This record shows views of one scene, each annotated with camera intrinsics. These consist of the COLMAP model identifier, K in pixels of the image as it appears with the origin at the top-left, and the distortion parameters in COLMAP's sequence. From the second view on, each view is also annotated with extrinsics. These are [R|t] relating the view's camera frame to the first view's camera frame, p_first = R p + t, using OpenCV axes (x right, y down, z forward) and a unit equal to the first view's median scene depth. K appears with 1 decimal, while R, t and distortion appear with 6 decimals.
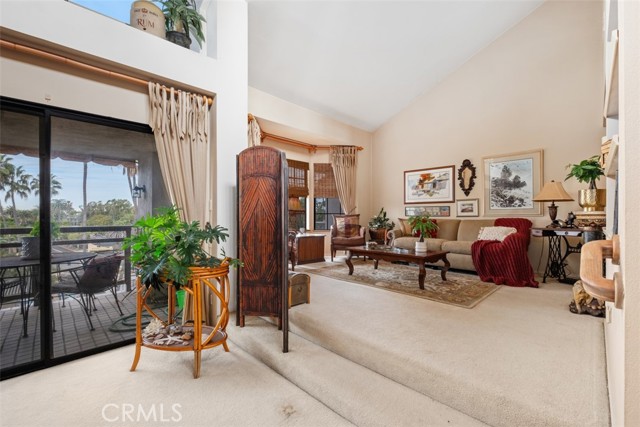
lens RADIAL K [[274.7, 0, 320.0], [0, 274.7, 213.5], [0, 0, 1]] dist [-0.015228, -0.000345]
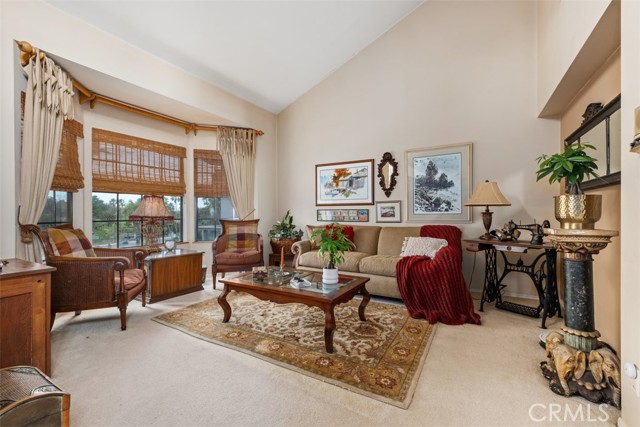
lens RADIAL K [[271.2, 0, 315.3], [0, 271.2, 216.1], [0, 0, 1]] dist [-0.001201, -0.003487]
pose [[0.966946, -0.009484, 0.254806, 0.125827], [0.003174, 0.999678, 0.025163, -0.030189], [-0.254963, -0.023523, 0.966665, 0.283585]]
